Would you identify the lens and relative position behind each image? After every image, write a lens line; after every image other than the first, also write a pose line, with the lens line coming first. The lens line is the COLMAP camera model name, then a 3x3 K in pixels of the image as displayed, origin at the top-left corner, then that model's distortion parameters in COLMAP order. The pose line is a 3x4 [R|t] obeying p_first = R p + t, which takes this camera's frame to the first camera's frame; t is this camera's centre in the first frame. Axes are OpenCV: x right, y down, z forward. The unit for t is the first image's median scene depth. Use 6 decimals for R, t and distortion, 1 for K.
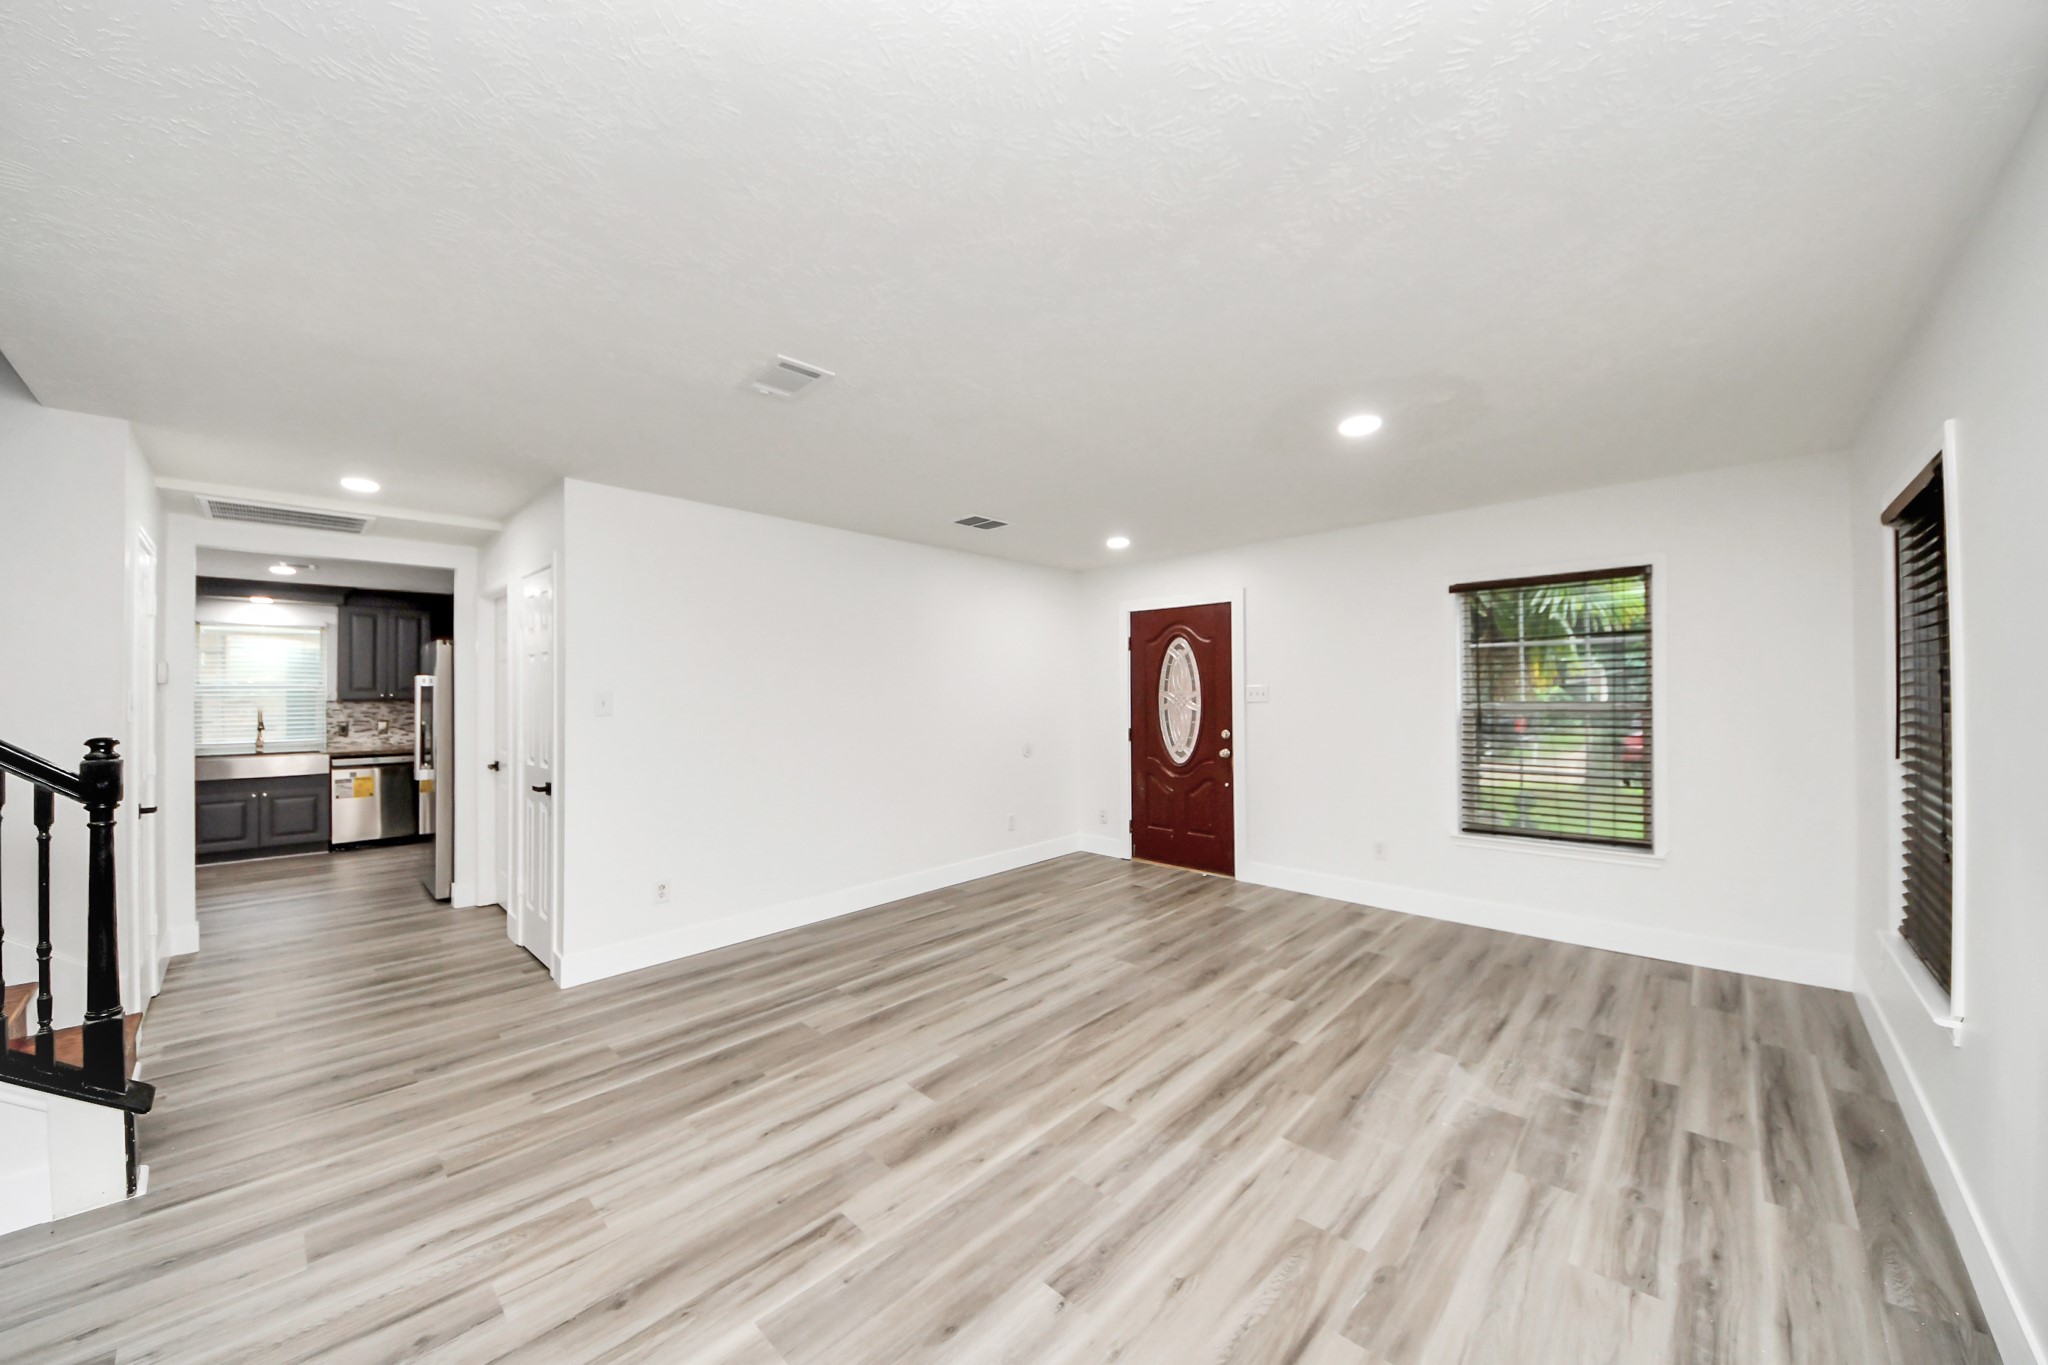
lens RADIAL K [[752.0, 0, 1019.4], [0, 752.0, 685.2], [0, 0, 1]] dist [0.049287, -0.030786]
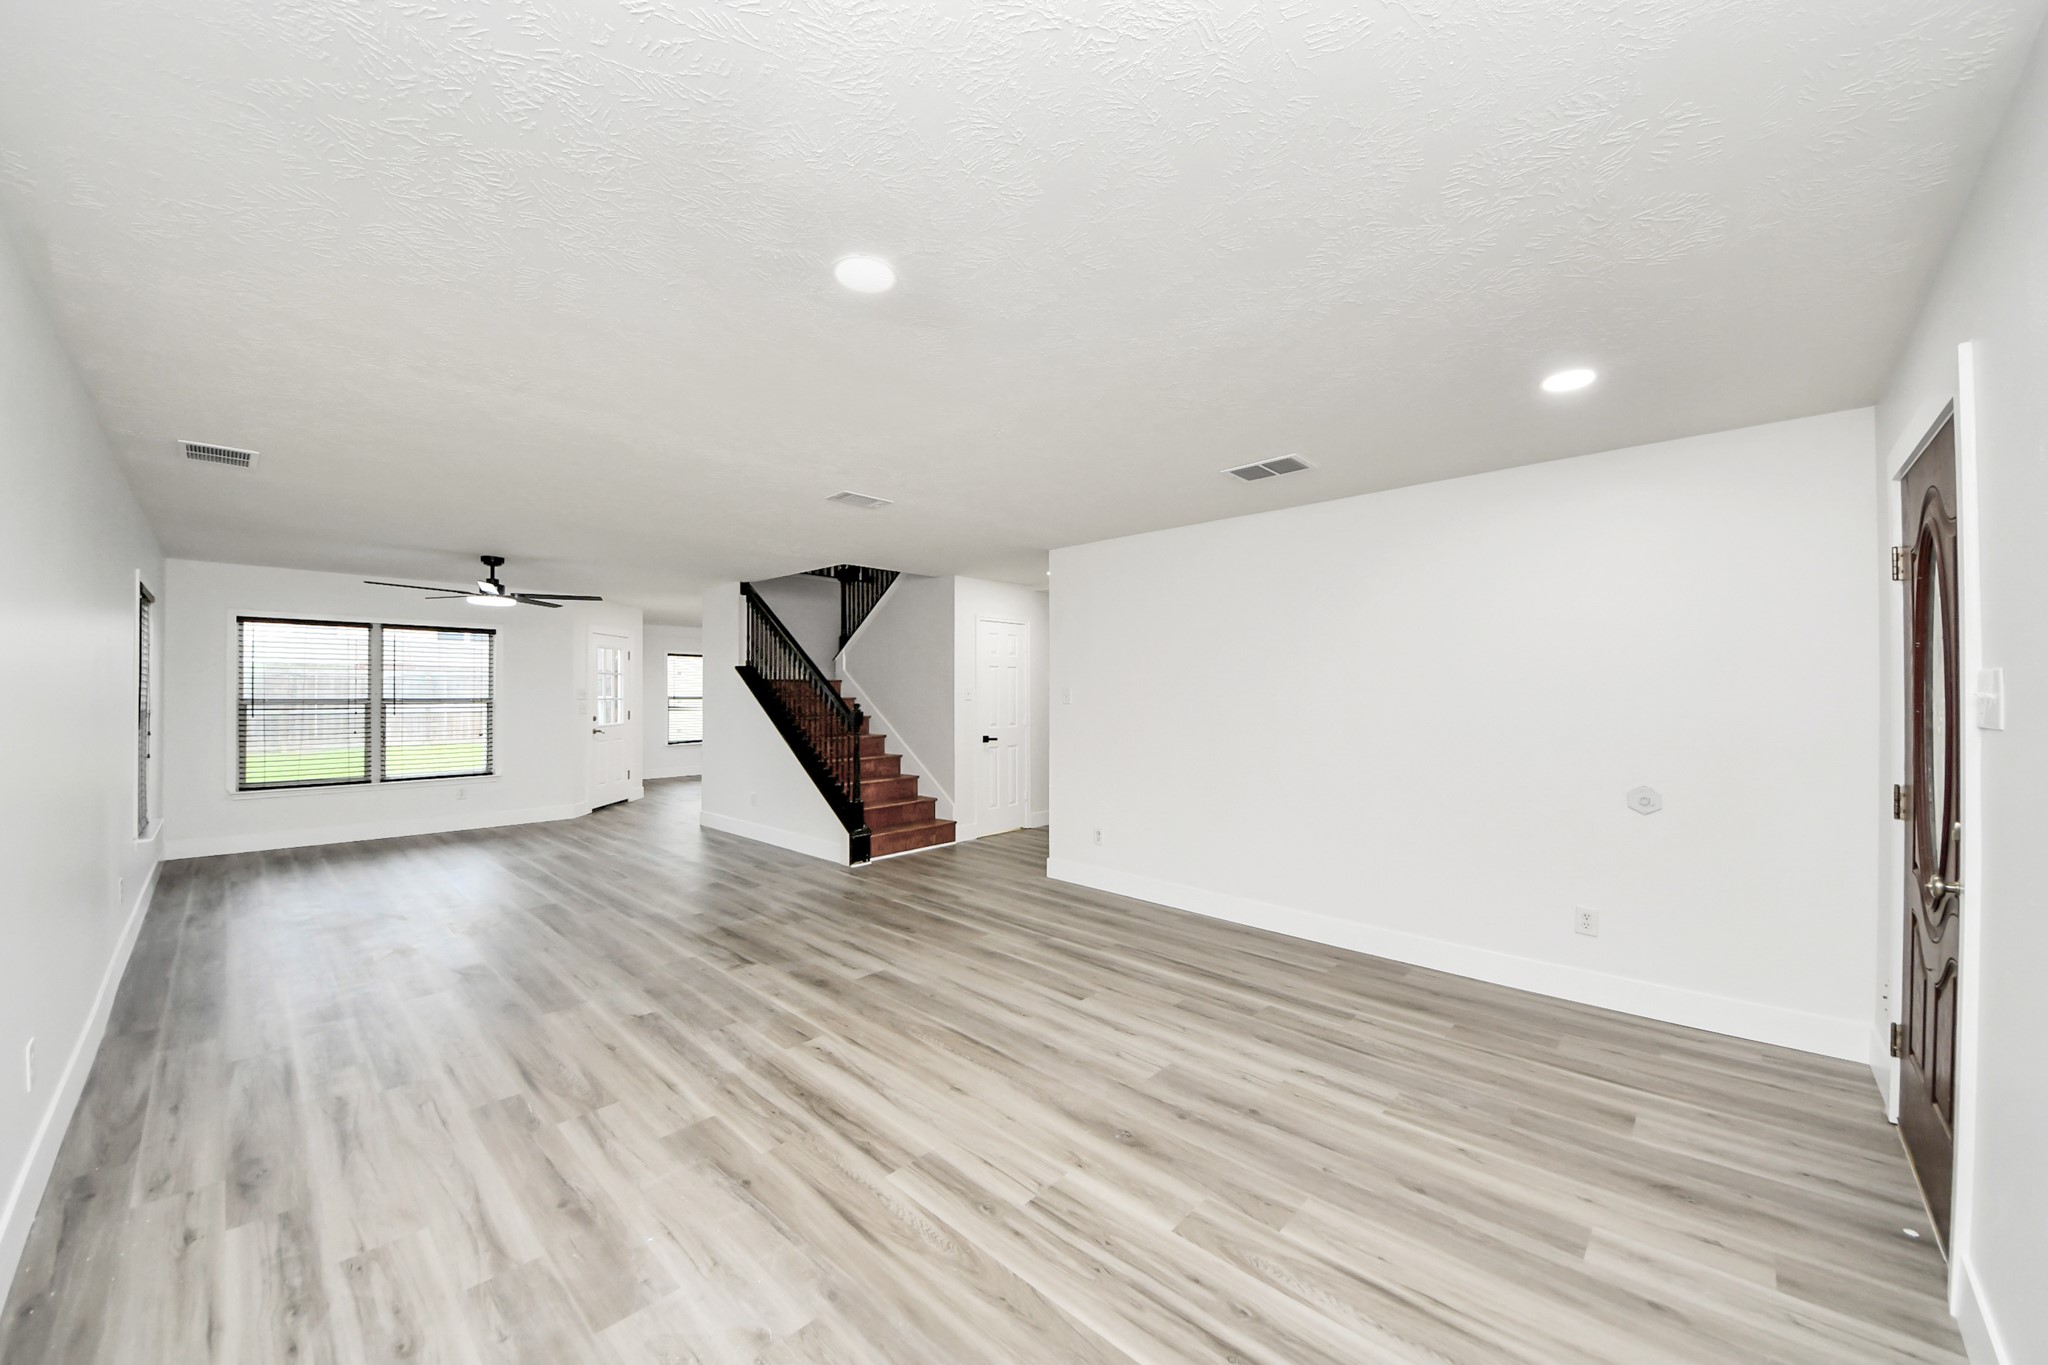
lens RADIAL K [[726.4, 0, 1011.6], [0, 726.4, 685.6], [0, 0, 1]] dist [0.045101, -0.026829]
pose [[-0.014021, -0.000091, -0.999902, 0.848485], [0.006902, 0.999976, -0.000188, 0.003623], [0.999878, -0.006904, -0.014020, 0.897366]]
